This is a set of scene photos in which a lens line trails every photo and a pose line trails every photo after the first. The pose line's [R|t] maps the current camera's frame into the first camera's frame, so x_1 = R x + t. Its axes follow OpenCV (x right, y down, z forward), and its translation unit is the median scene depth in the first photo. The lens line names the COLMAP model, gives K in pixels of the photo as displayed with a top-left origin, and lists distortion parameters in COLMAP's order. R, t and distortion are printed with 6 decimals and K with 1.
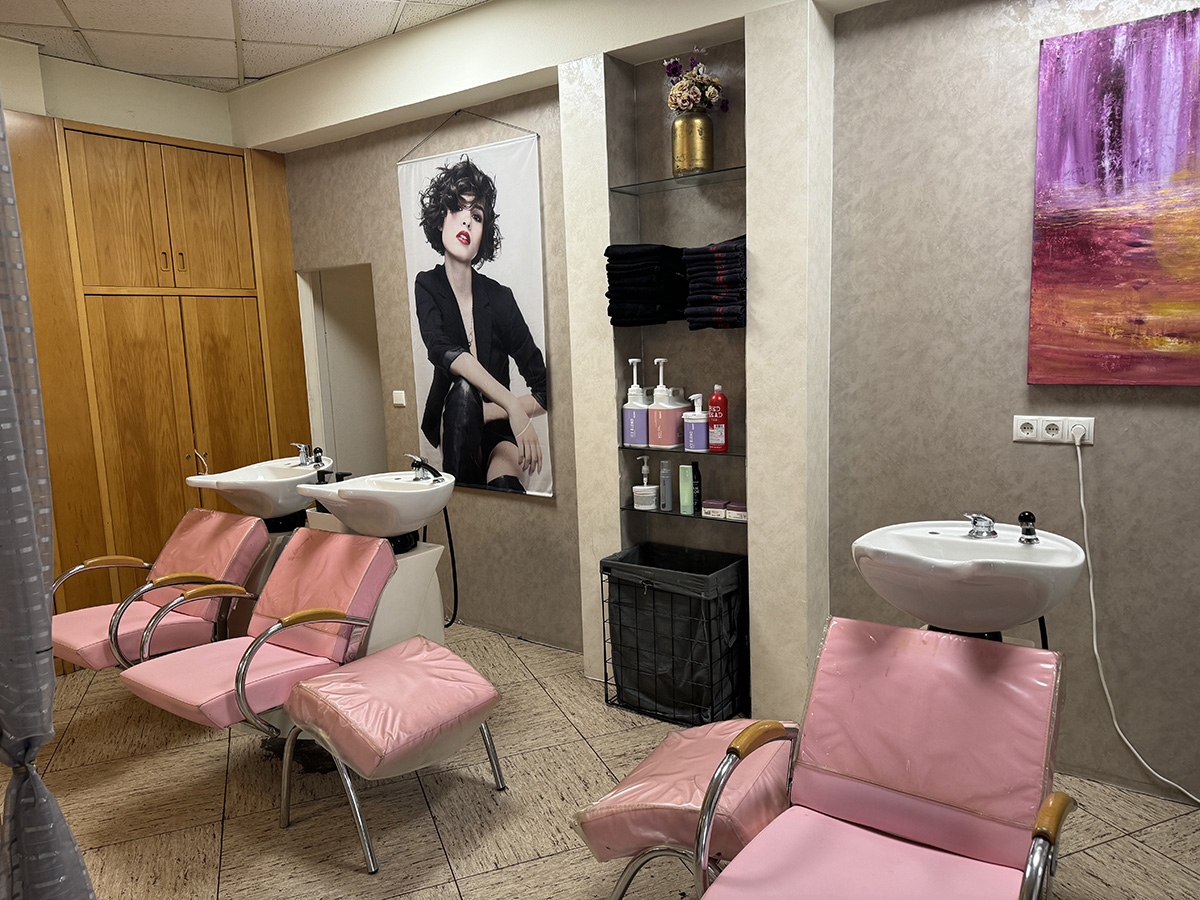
lens RADIAL K [[848.9, 0, 602.3], [0, 848.9, 456.6], [0, 0, 1]] dist [0.144195, -0.185286]
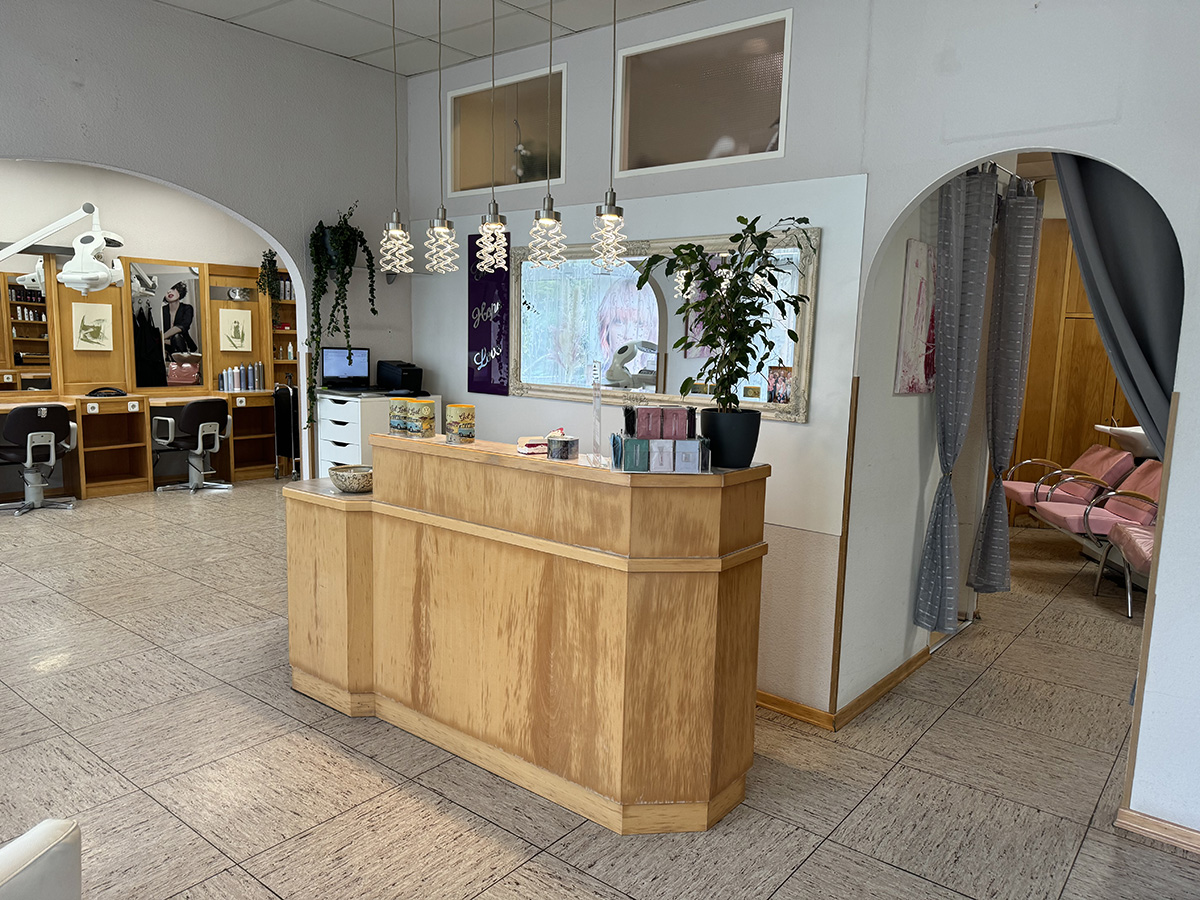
lens RADIAL K [[848.9, 0, 602.3], [0, 848.9, 456.6], [0, 0, 1]] dist [0.144195, -0.185286]
pose [[0.509618, 0.172302, -0.842972, 0.459005], [-0.173584, 0.980187, 0.095408, 0.082889], [0.842709, 0.097705, 0.529429, -0.688572]]
